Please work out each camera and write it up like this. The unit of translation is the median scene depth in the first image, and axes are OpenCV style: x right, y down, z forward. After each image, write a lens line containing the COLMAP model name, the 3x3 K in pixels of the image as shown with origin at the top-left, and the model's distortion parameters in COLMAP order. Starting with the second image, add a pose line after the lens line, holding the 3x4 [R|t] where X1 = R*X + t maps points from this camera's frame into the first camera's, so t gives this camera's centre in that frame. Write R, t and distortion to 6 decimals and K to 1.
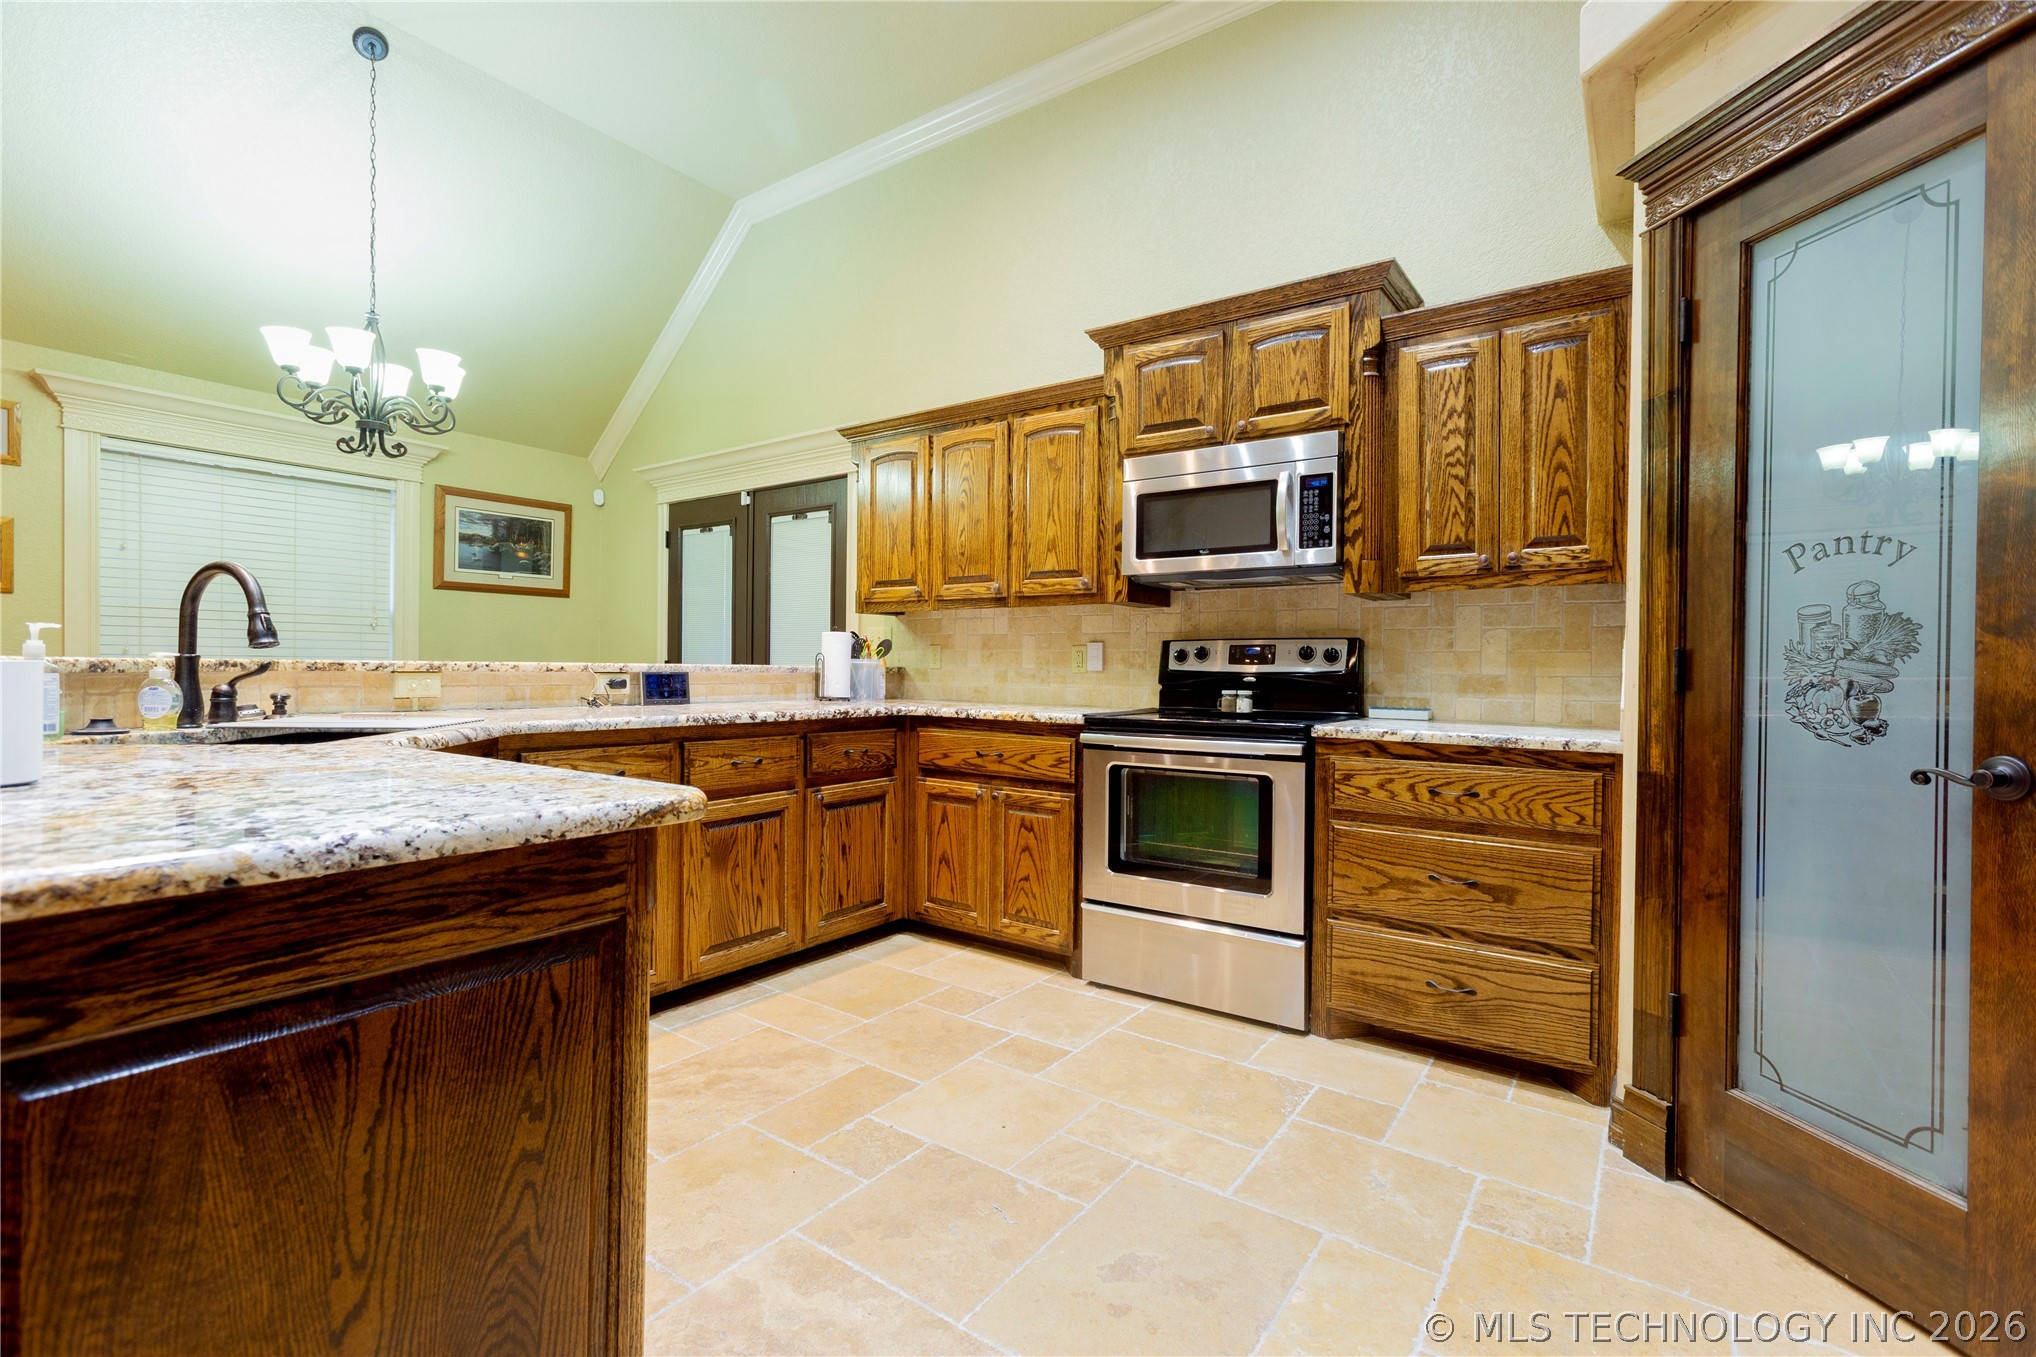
lens RADIAL K [[916.1, 0, 1017.9], [0, 916.1, 668.7], [0, 0, 1]] dist [-0.011614, 0.011476]
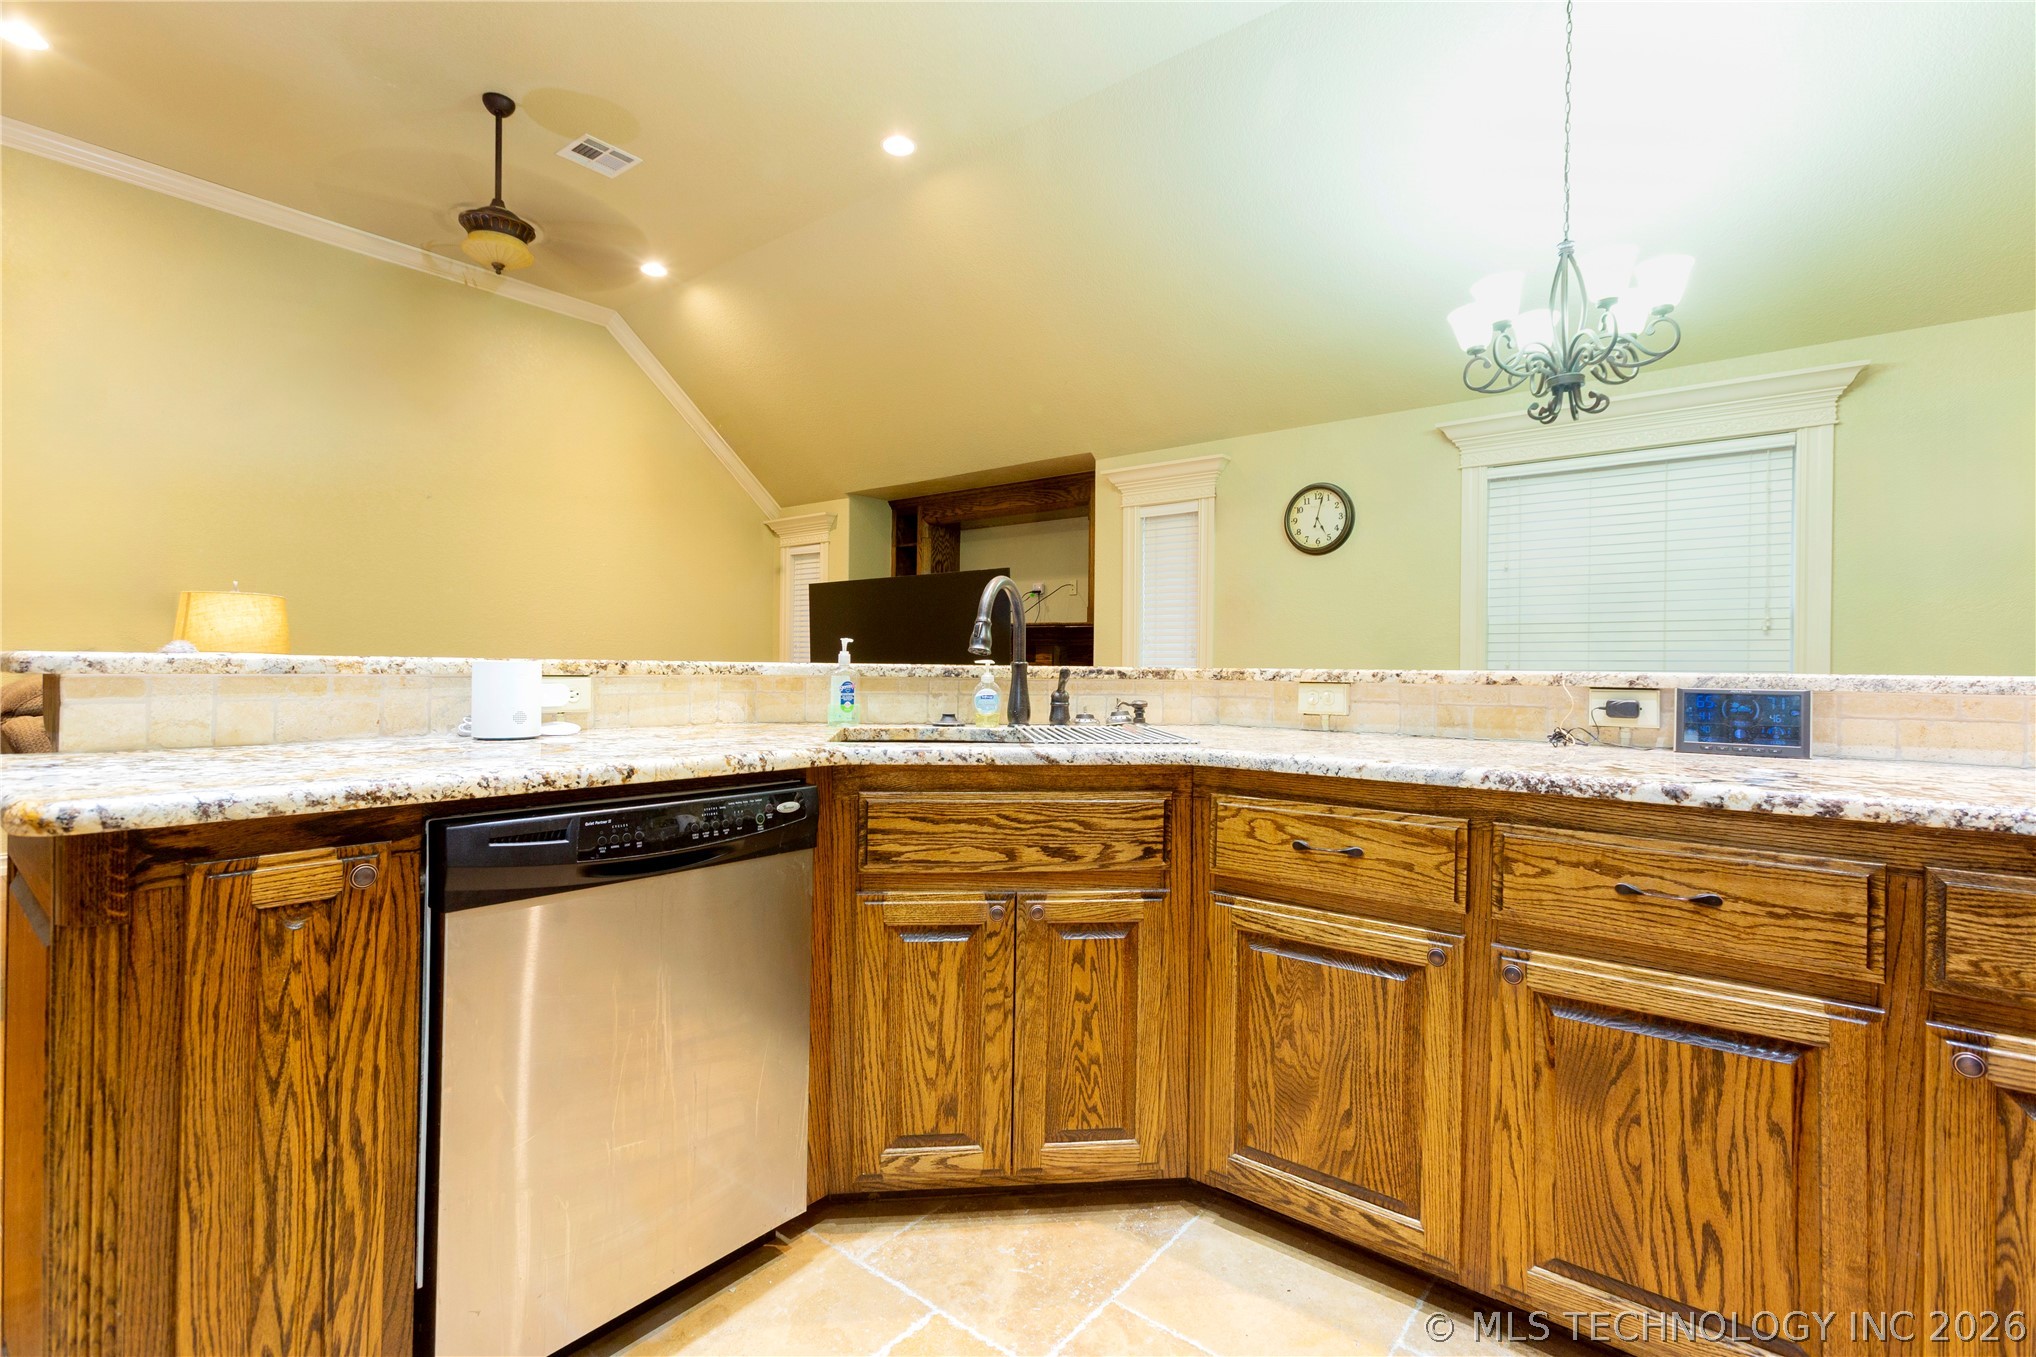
lens RADIAL K [[916.1, 0, 1012.9], [0, 916.1, 670.5], [0, 0, 1]] dist [-0.011614, 0.011476]
pose [[-0.059988, -0.009989, -0.998149, 0.144591], [-0.012705, 0.999877, -0.009242, 0.003201], [0.998118, 0.012127, -0.060107, 0.656934]]
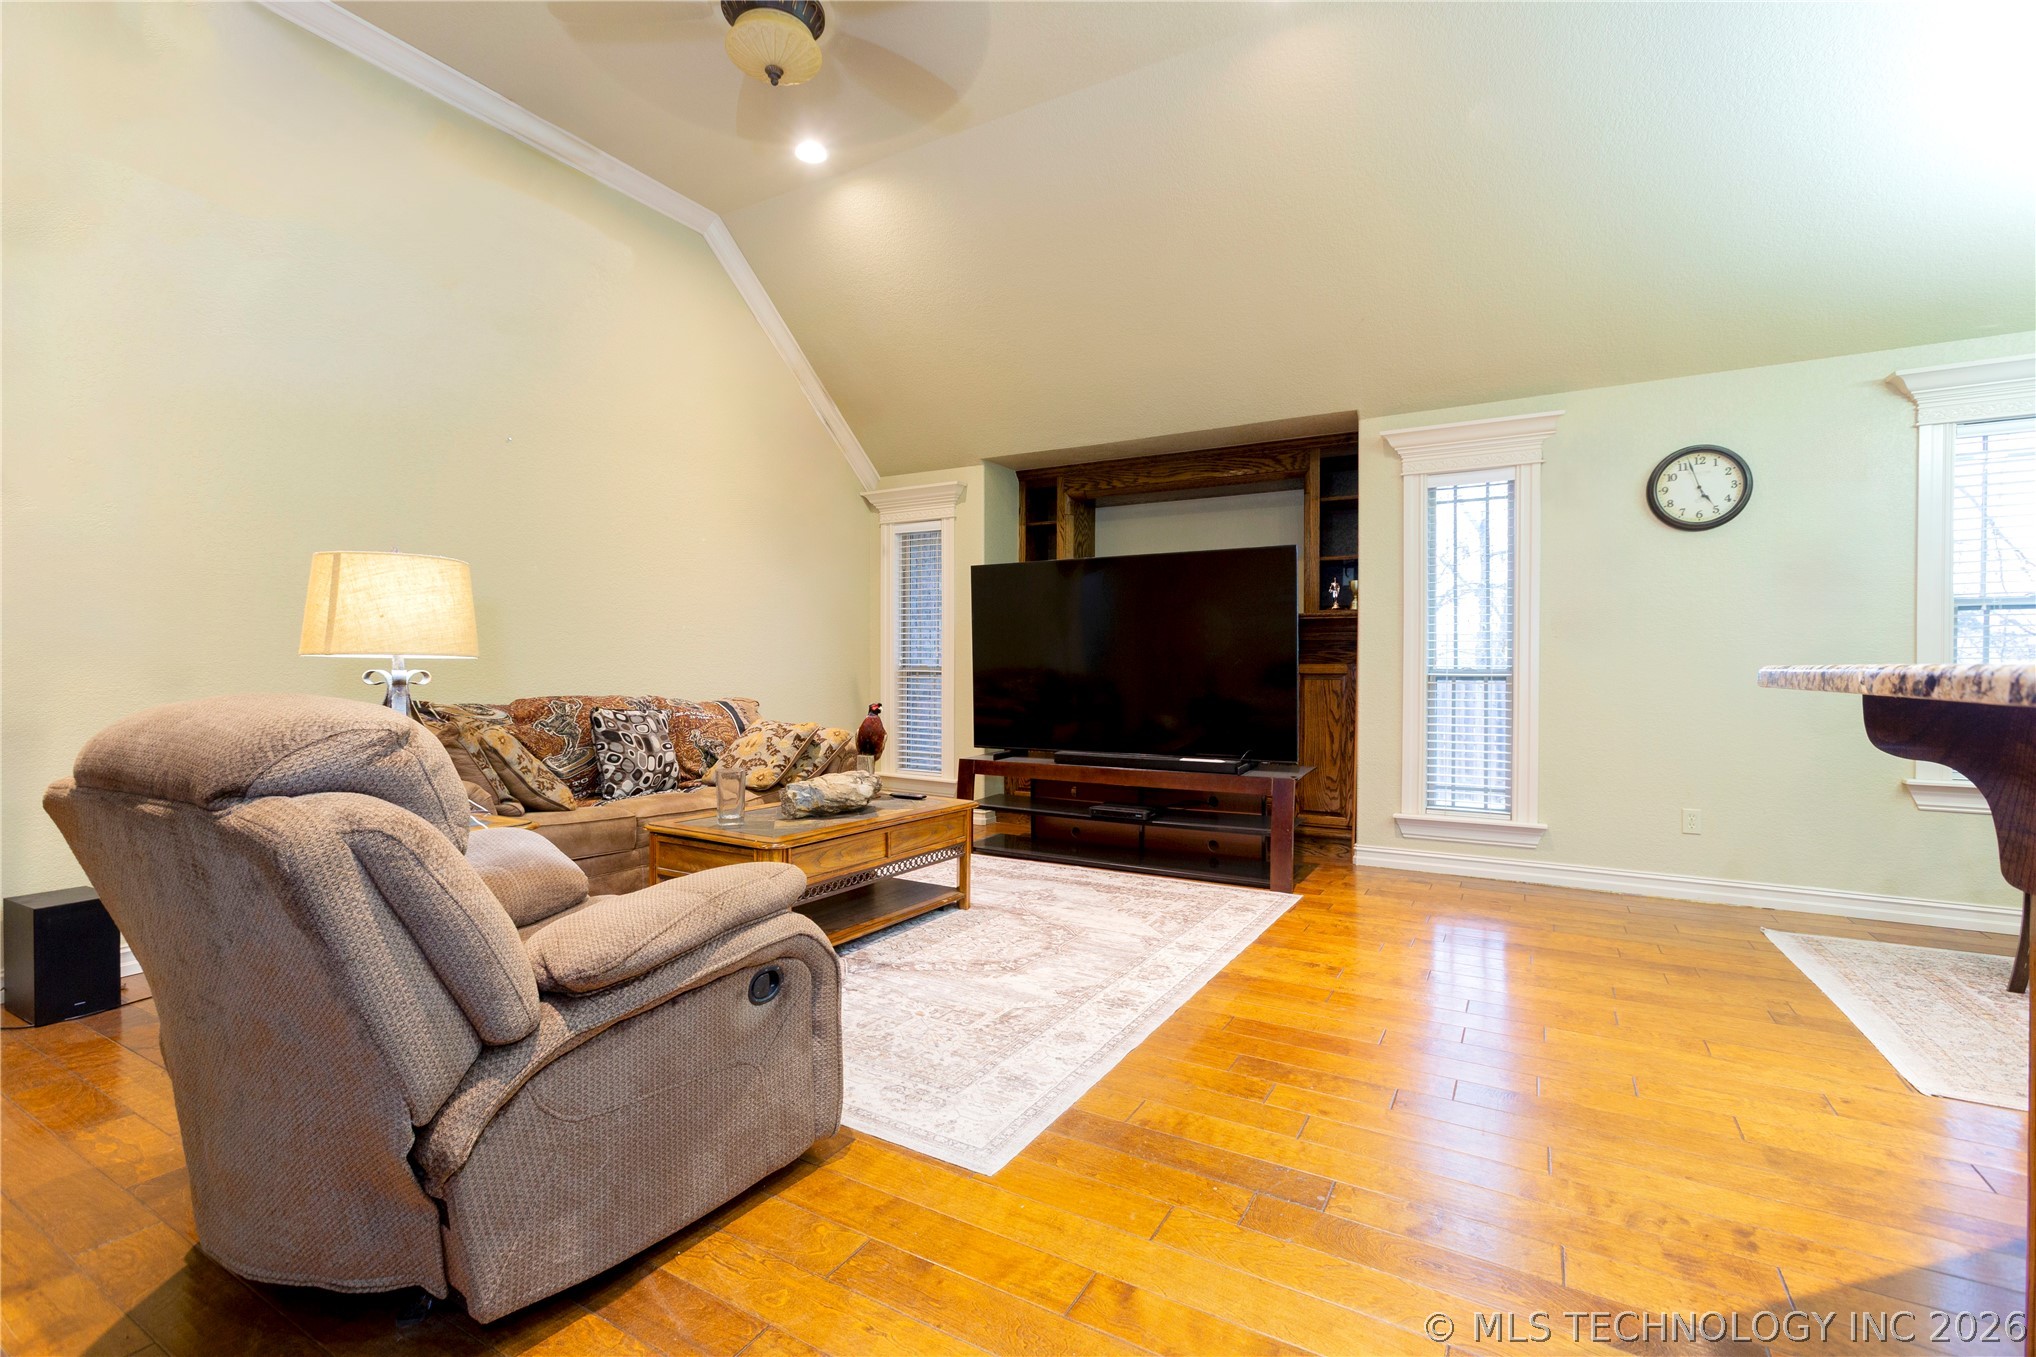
lens RADIAL K [[916.1, 0, 1012.0], [0, 916.1, 676.8], [0, 0, 1]] dist [-0.011614, 0.011476]
pose [[0.090919, -0.003128, -0.995853, -0.228306], [-0.001764, 0.999993, -0.003302, 0.000046], [0.995857, 0.002057, 0.090913, -0.017760]]
